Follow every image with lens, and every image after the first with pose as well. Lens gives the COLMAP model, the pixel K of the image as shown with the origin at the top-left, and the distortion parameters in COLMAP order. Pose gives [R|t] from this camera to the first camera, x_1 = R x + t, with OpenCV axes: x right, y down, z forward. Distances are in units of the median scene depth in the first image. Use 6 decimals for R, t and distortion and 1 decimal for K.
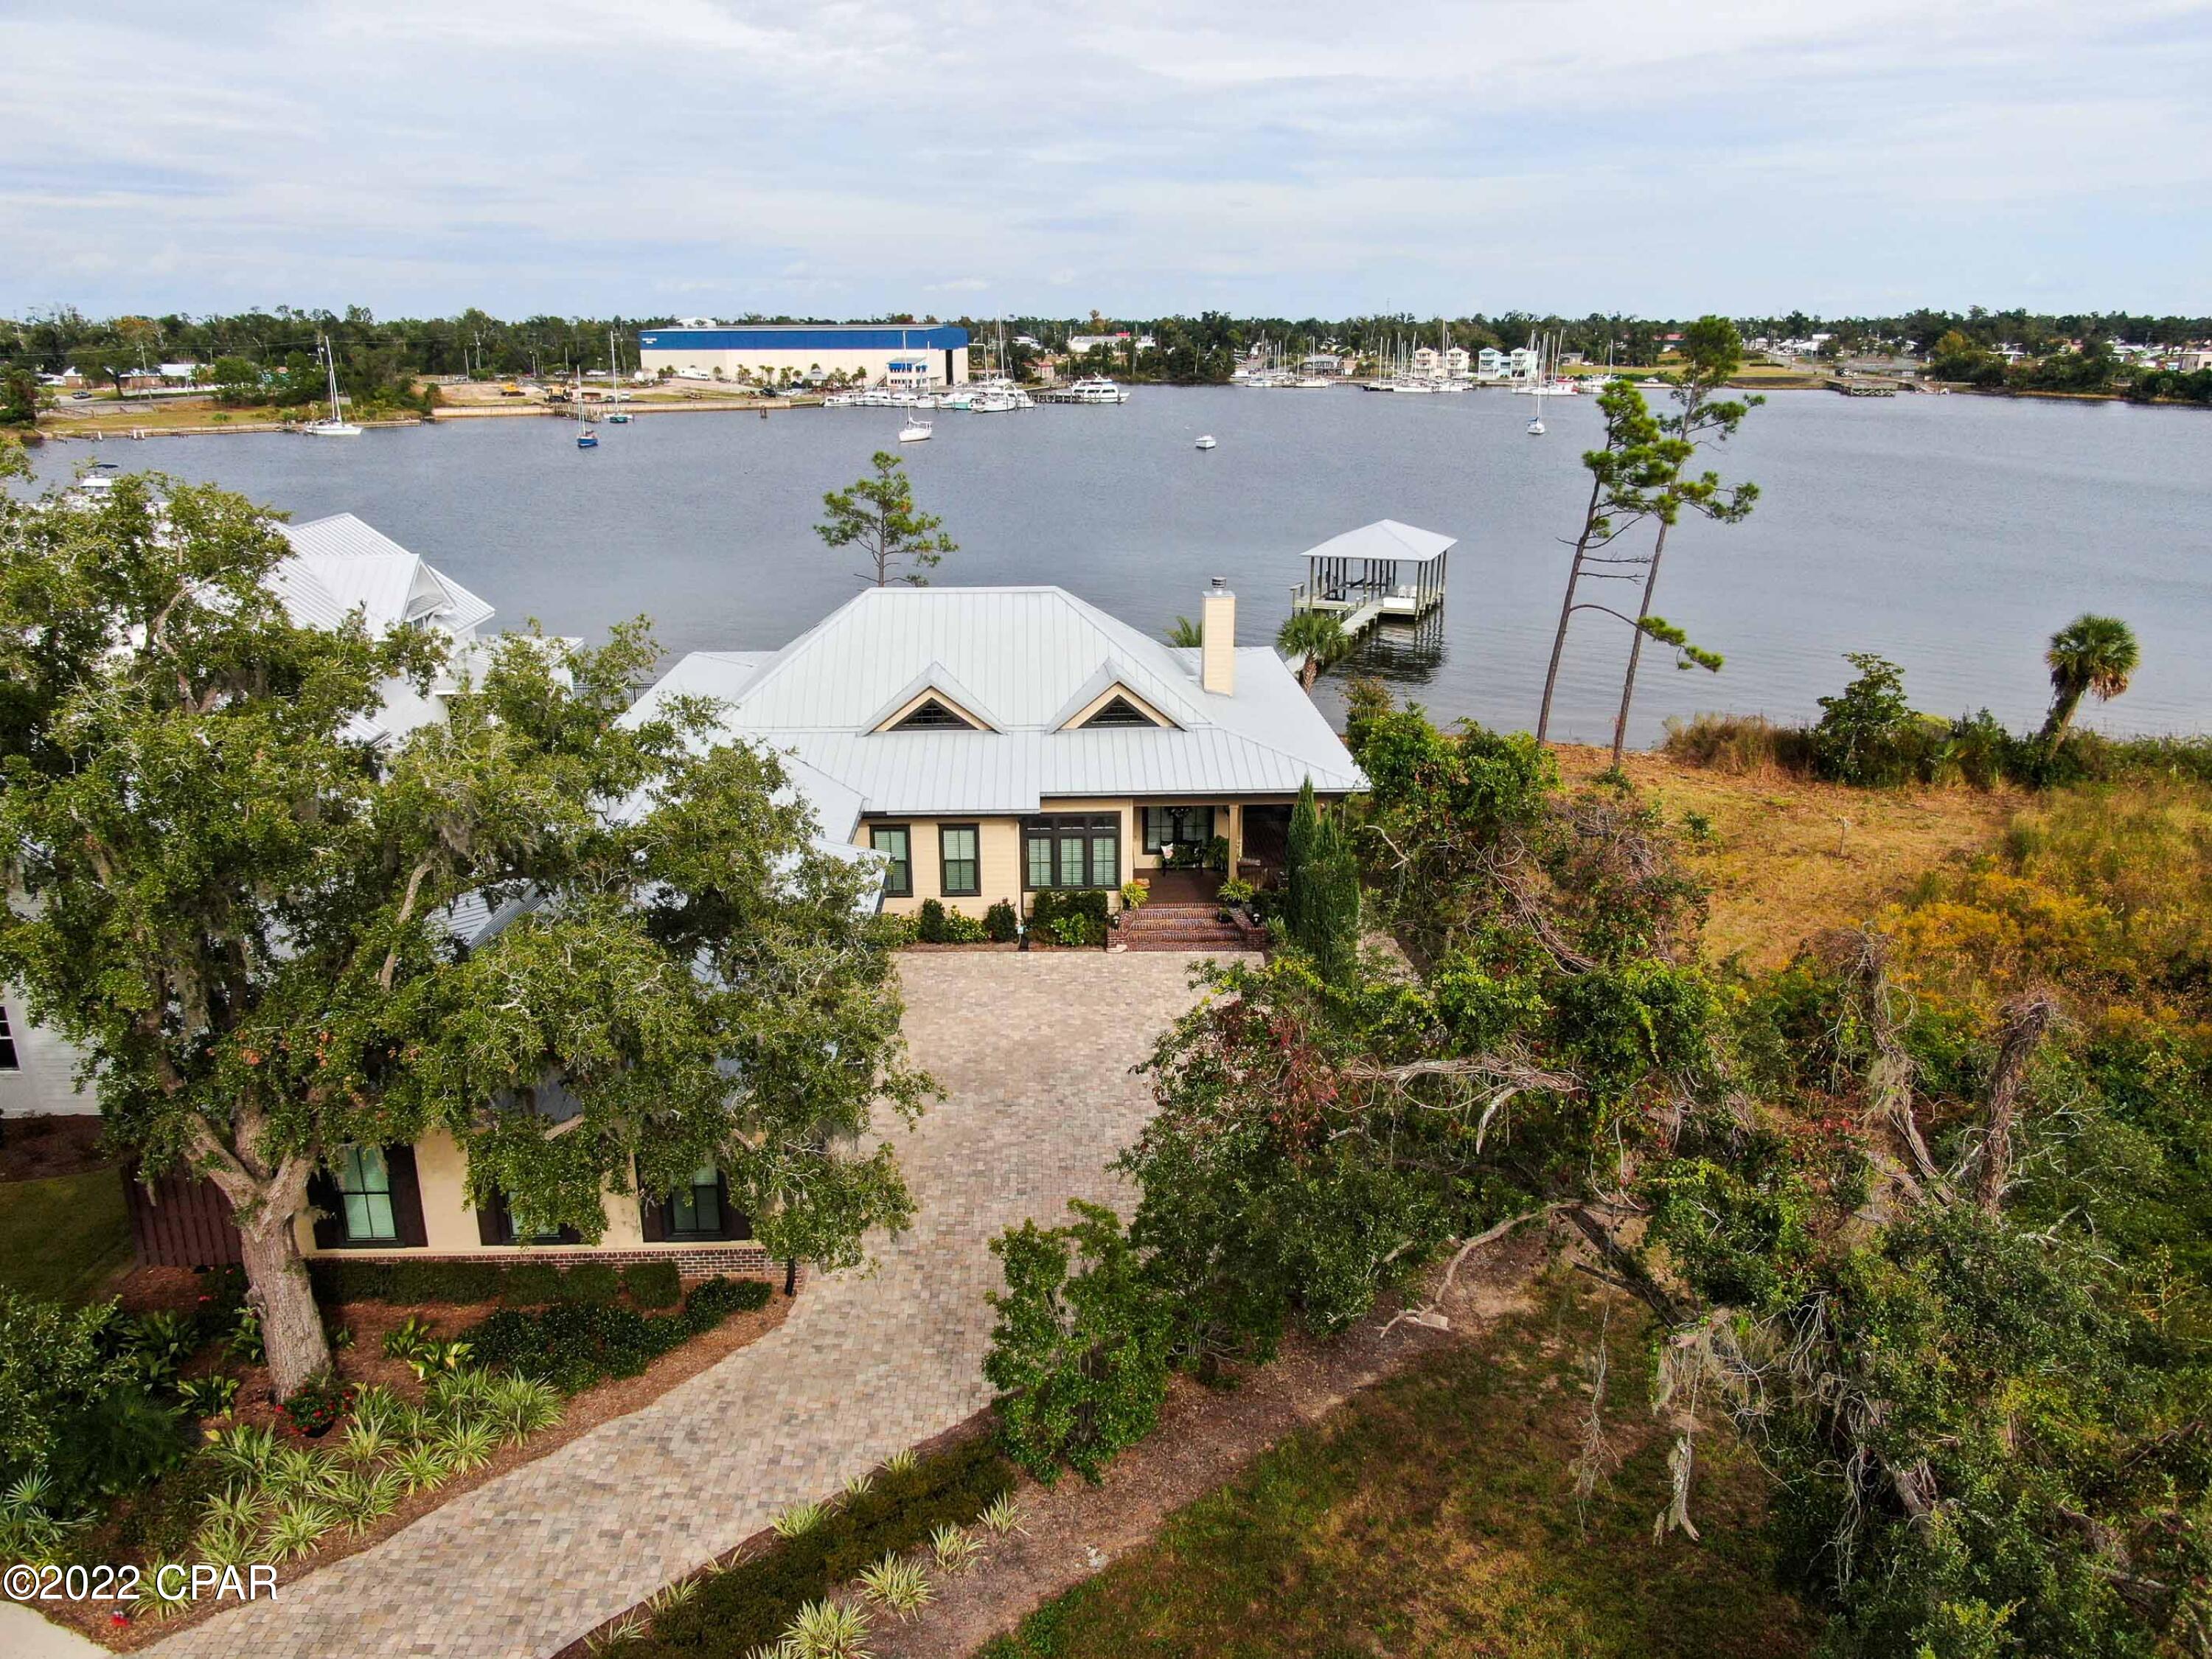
lens RADIAL K [[1594.4, 0, 1105.6], [0, 1594.4, 826.5], [0, 0, 1]] dist [-0.012338, -0.000048]
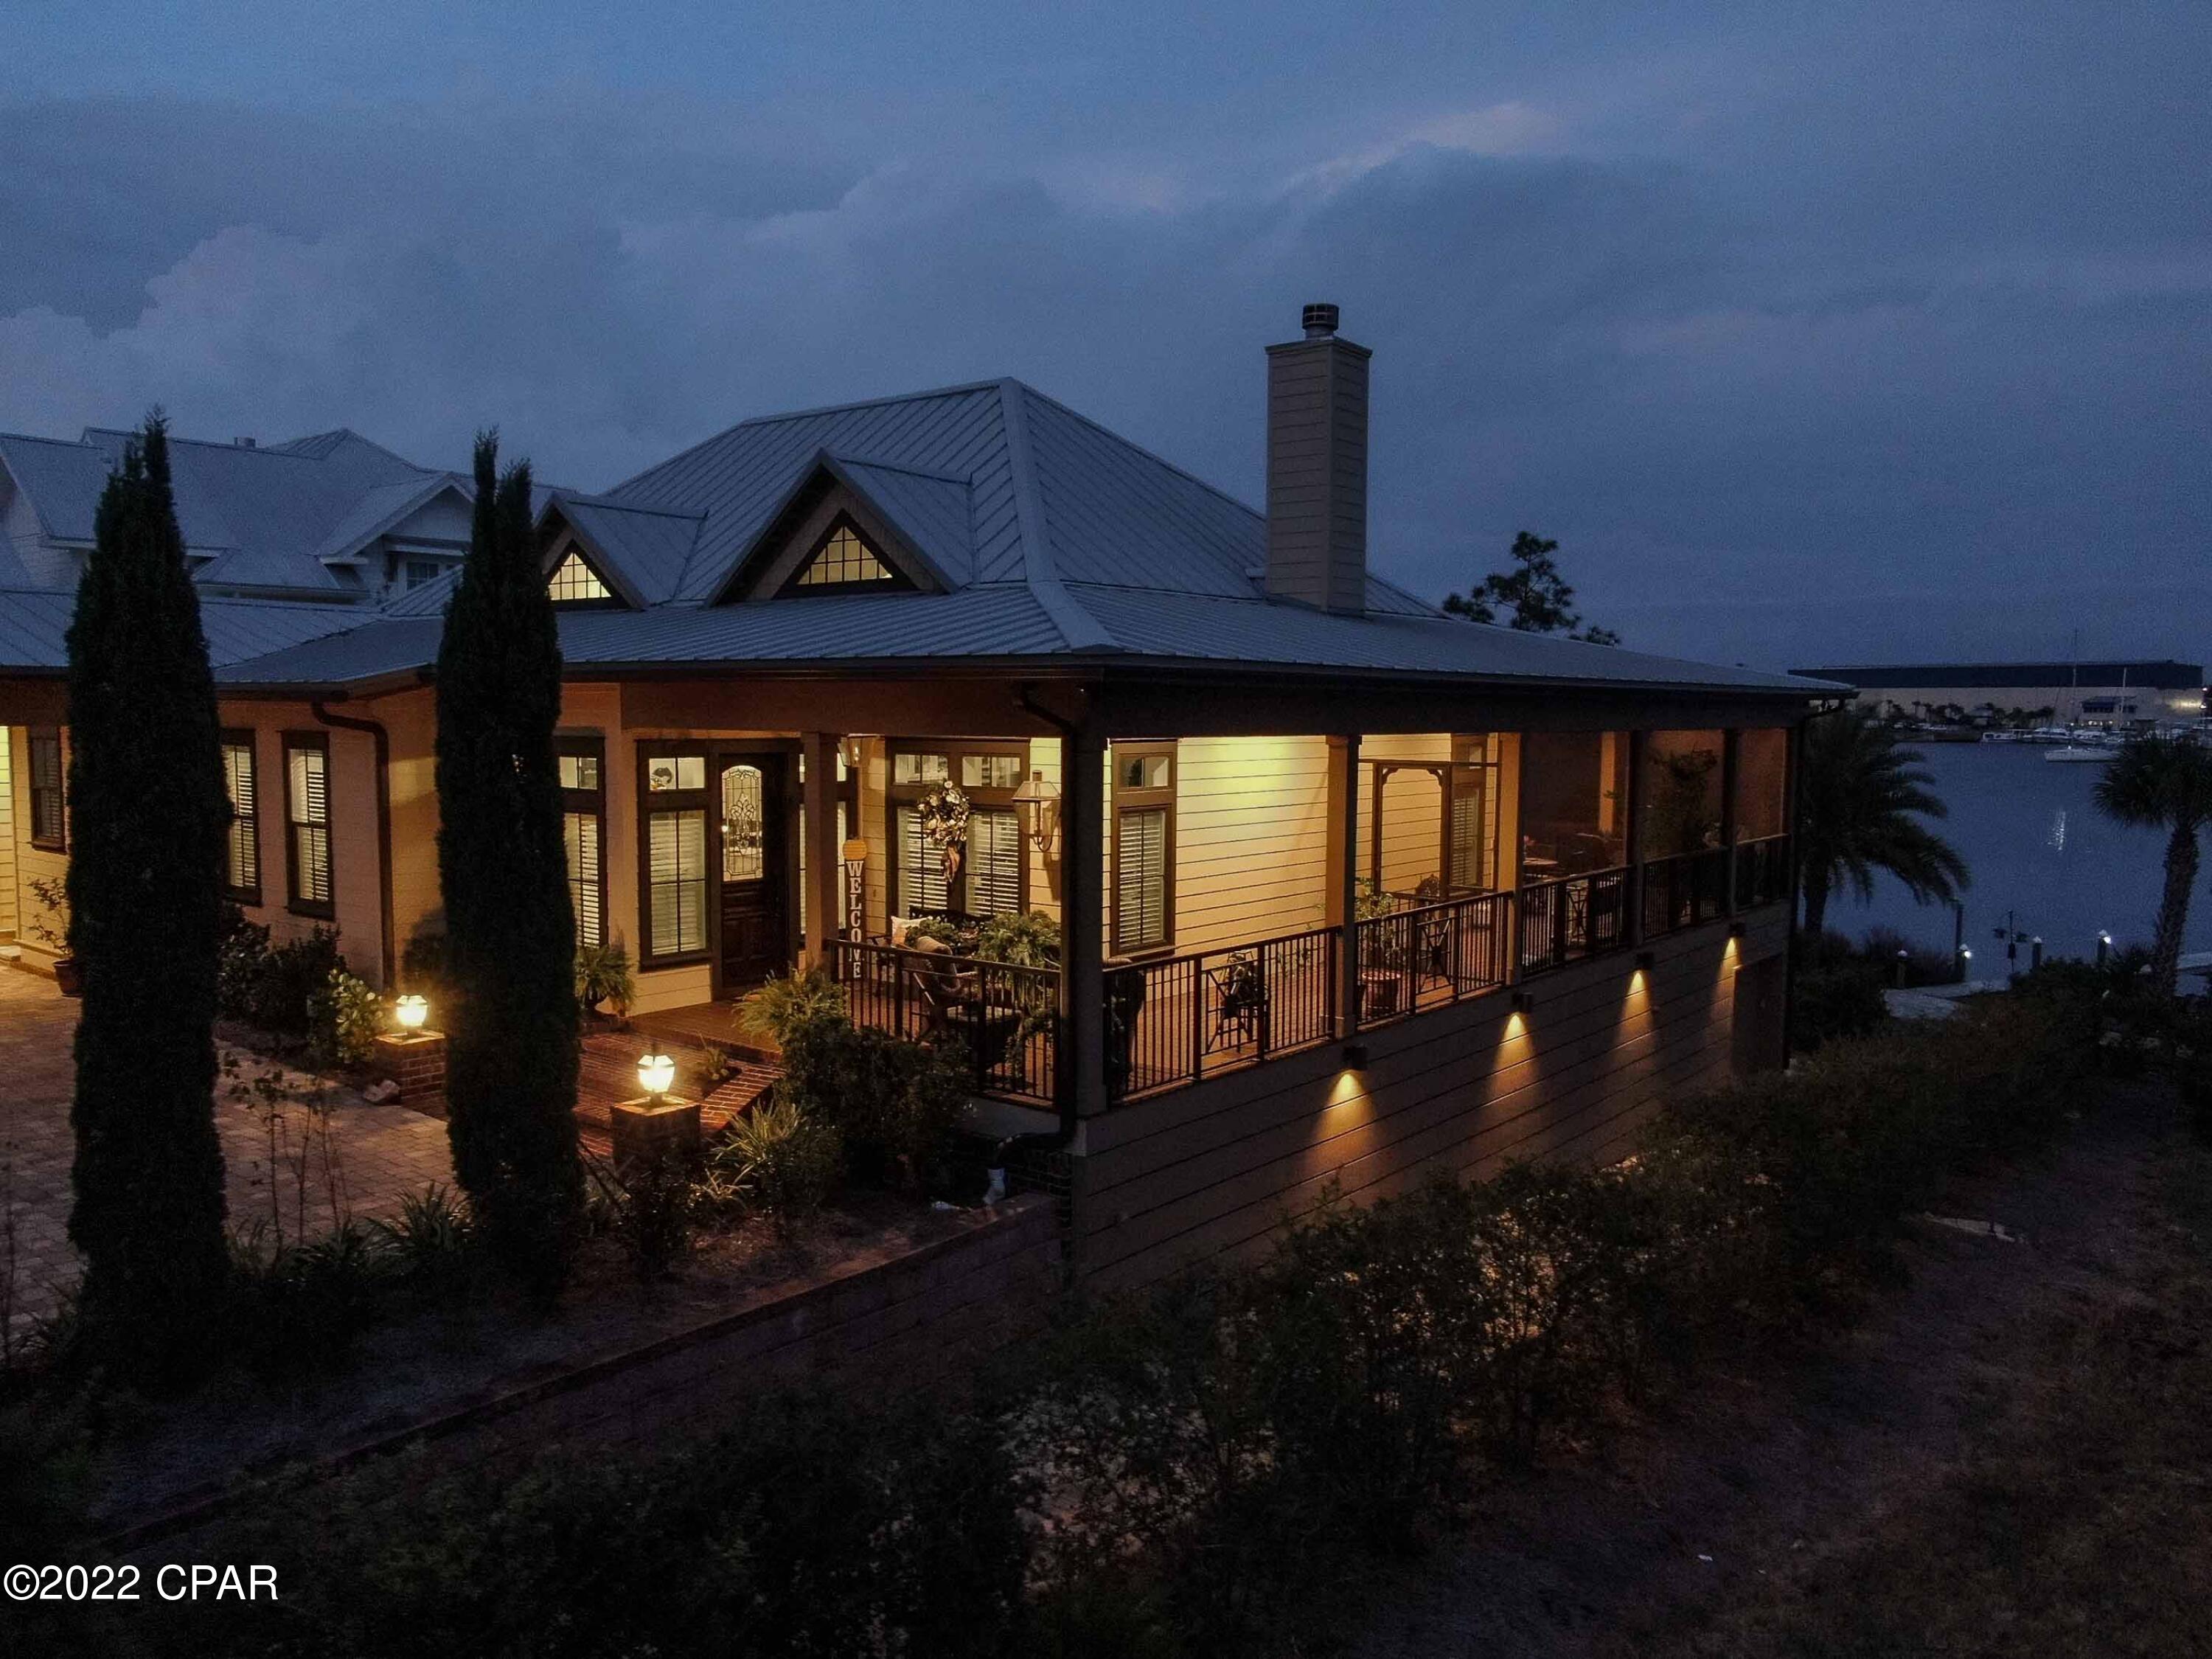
lens RADIAL K [[1594.4, 0, 1105.6], [0, 1594.4, 826.5], [0, 0, 1]] dist [-0.012338, -0.000048]
pose [[0.750155, 0.057462, -0.658761, 0.247629], [-0.206031, 0.966938, -0.150271, 0.029890], [0.628346, 0.248452, 0.737192, 0.603469]]
